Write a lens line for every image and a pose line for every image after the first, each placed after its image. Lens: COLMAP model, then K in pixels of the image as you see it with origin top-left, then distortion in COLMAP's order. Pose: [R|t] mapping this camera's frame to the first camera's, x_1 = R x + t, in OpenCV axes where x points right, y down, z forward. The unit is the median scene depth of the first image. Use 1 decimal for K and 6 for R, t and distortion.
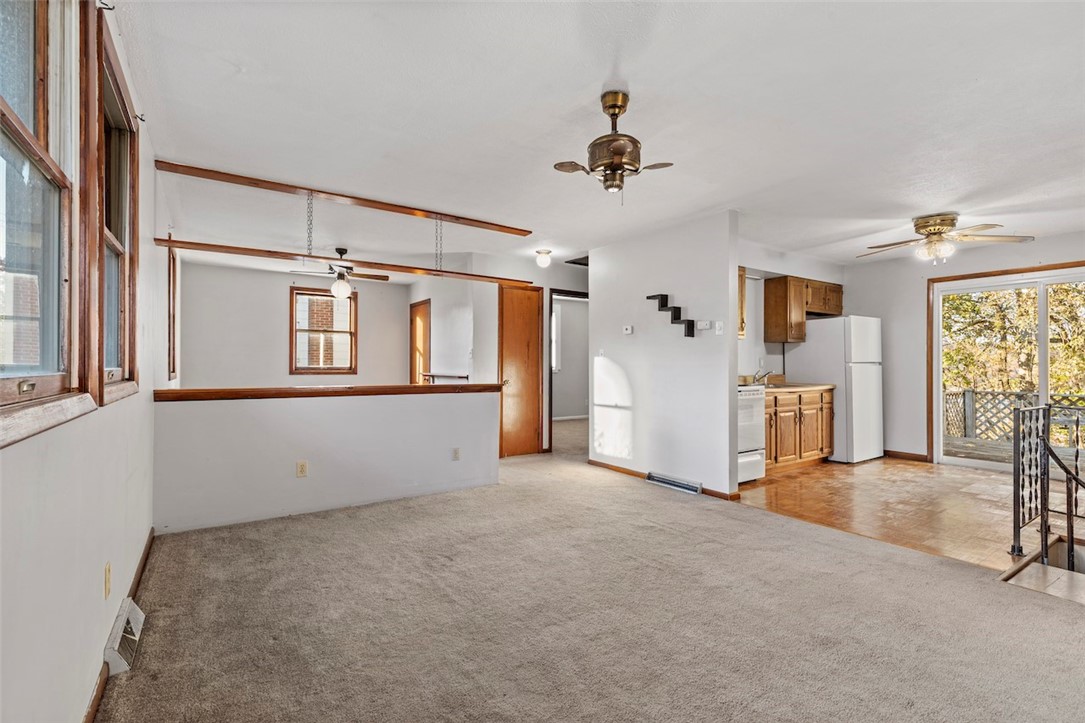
lens RADIAL K [[490.7, 0, 546.8], [0, 490.7, 363.8], [0, 0, 1]] dist [0.005551, -0.000077]
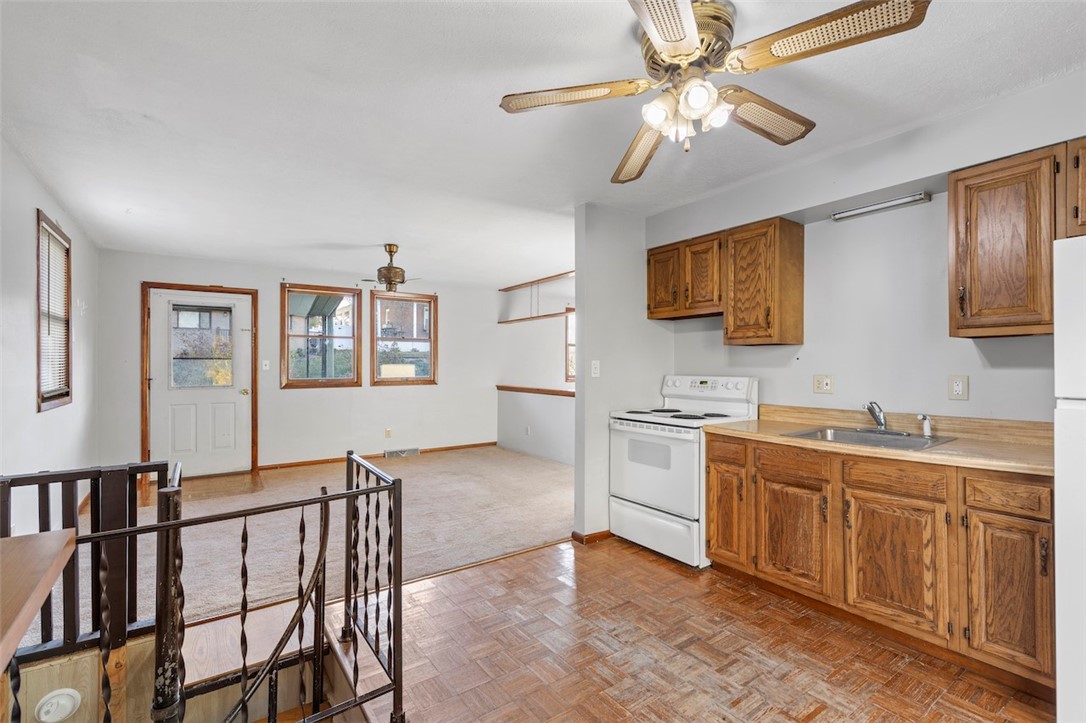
lens RADIAL K [[491.1, 0, 553.5], [0, 491.1, 361.9], [0, 0, 1]] dist [0.005551, -0.000077]
pose [[0.022682, -0.008403, -0.999707, 0.930641], [0.001052, 0.999964, -0.008381, -0.022930], [0.999742, -0.000861, 0.022690, 0.700288]]
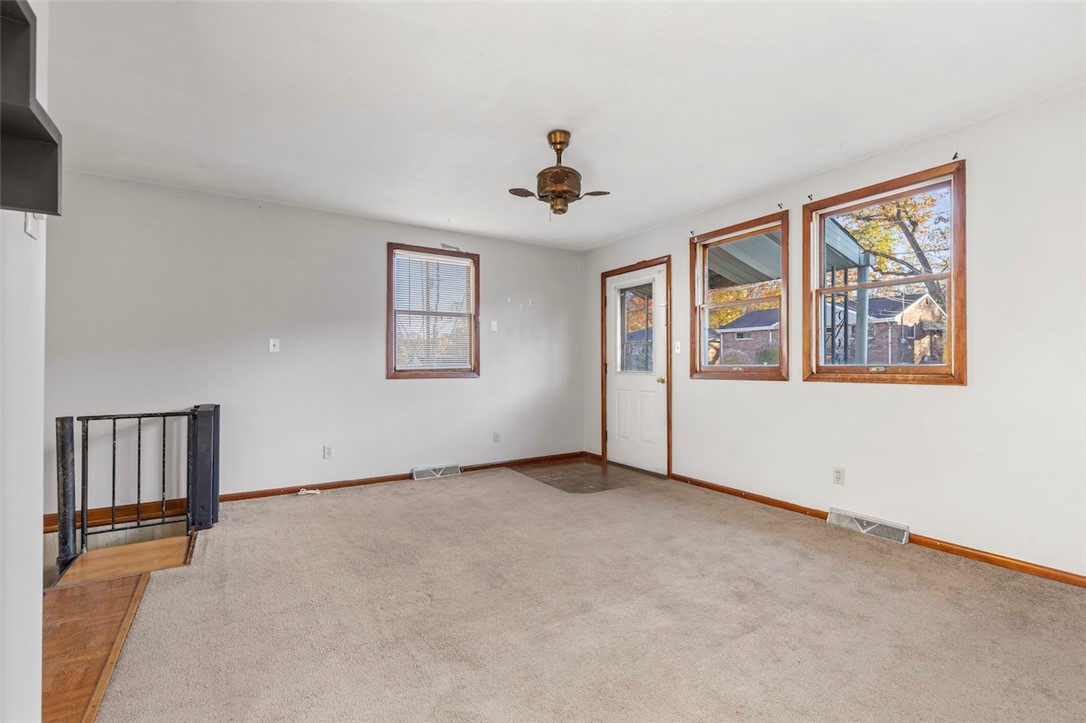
lens RADIAL K [[491.1, 0, 542.5], [0, 491.1, 360.5], [0, 0, 1]] dist [0.005551, -0.000077]
pose [[-0.999552, -0.002772, 0.029798, 0.059733], [-0.003122, 0.999927, -0.011714, 0.007063], [-0.029763, -0.011802, -0.999487, 0.947730]]
